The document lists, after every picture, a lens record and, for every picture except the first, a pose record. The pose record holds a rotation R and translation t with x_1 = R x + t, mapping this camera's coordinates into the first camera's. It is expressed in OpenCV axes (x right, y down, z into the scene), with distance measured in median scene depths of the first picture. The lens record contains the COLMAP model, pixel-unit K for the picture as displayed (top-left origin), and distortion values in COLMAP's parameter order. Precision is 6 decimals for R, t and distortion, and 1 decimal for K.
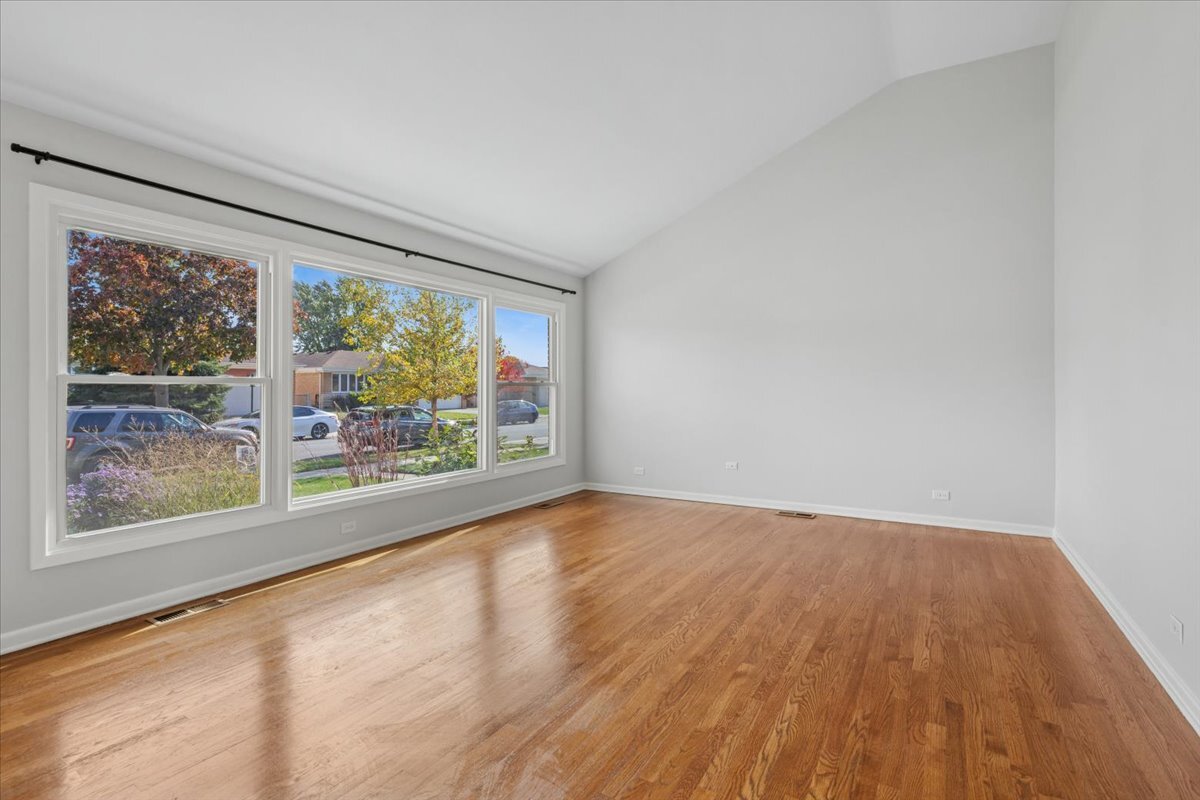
lens RADIAL K [[585.2, 0, 608.8], [0, 585.2, 394.4], [0, 0, 1]] dist [0.015588, 0.000265]
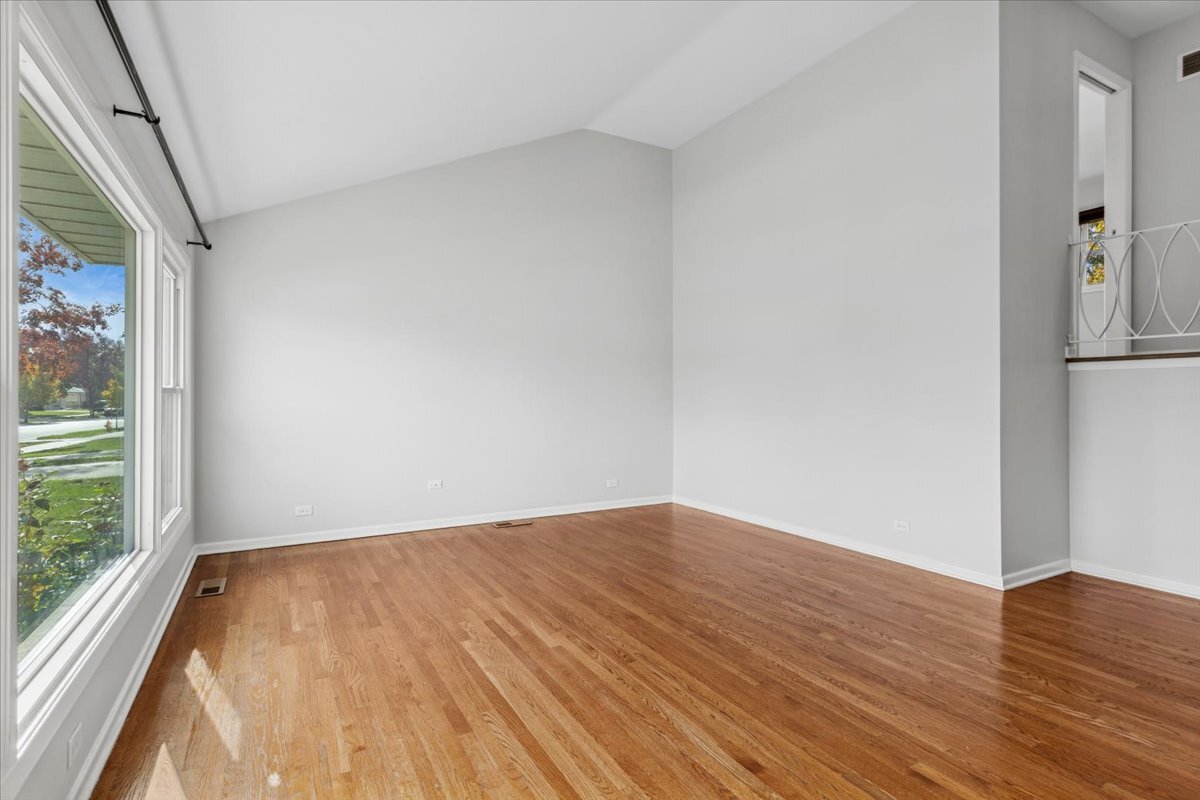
lens RADIAL K [[585.2, 0, 603.7], [0, 585.2, 398.2], [0, 0, 1]] dist [0.015588, 0.000265]
pose [[0.506623, -0.000701, 0.862168, -0.741946], [0.010726, 0.999927, -0.005490, -0.000520], [-0.862101, 0.012029, 0.506593, 0.594856]]
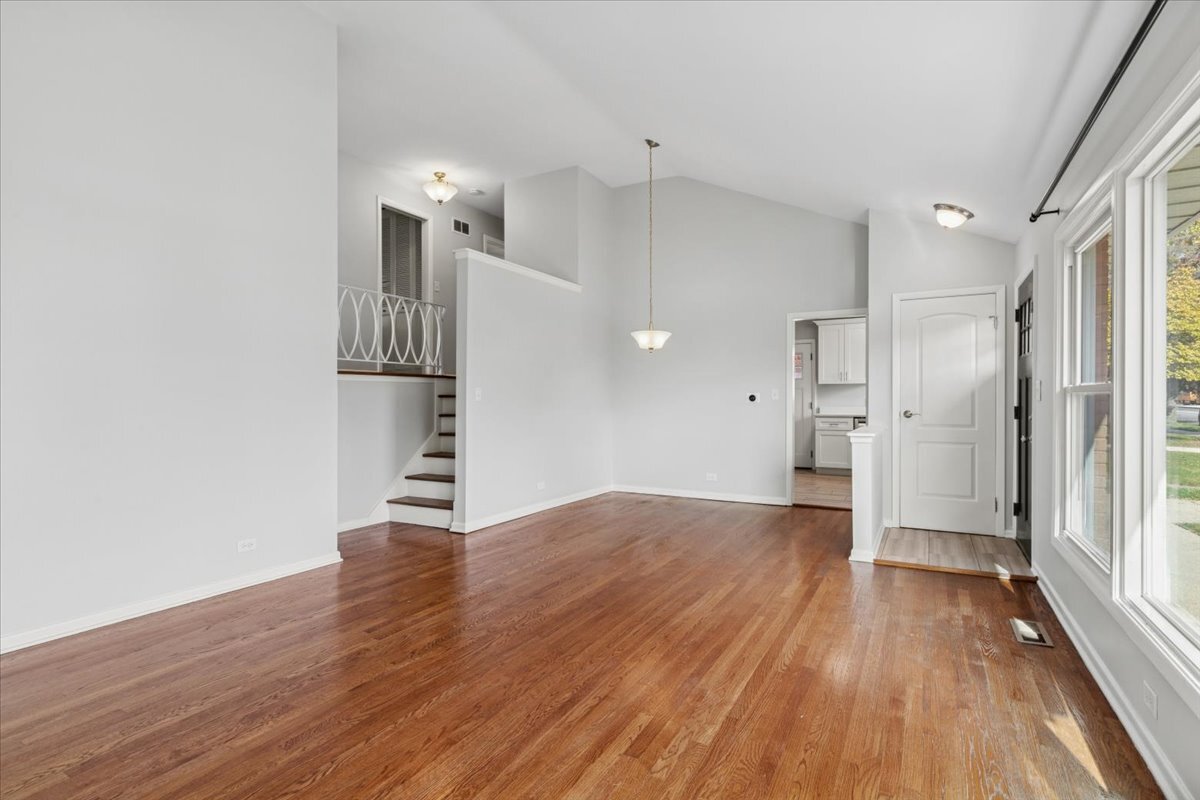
lens RADIAL K [[585.2, 0, 598.8], [0, 585.2, 397.8], [0, 0, 1]] dist [0.015588, 0.000265]
pose [[-0.999946, -0.001191, -0.010314, -0.000683], [-0.001294, 0.999949, 0.010053, -0.018984], [0.010301, 0.010066, -0.999896, 1.802953]]
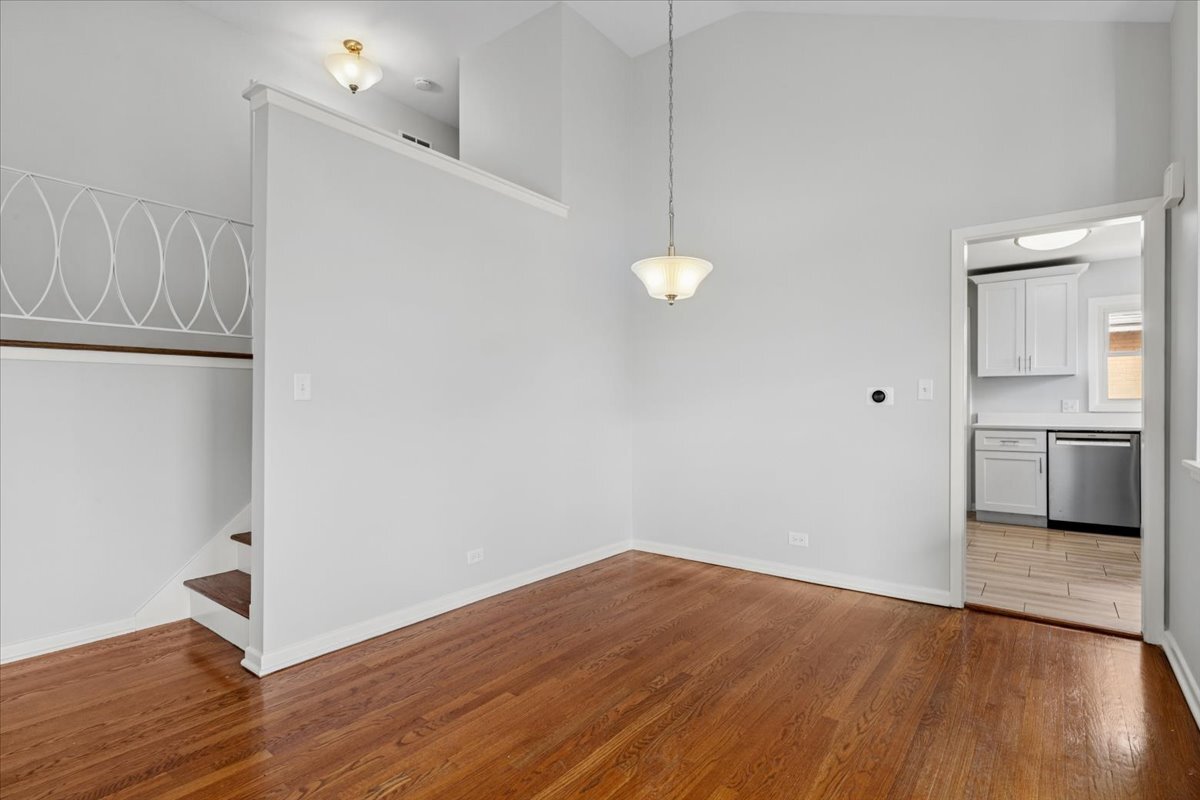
lens RADIAL K [[585.2, 0, 597.7], [0, 585.2, 402.5], [0, 0, 1]] dist [0.015588, 0.000265]
pose [[-0.990430, -0.000151, 0.138014, -0.188211], [0.000935, 0.999969, 0.007805, 0.004216], [-0.138011, 0.007859, -0.990400, 0.935517]]
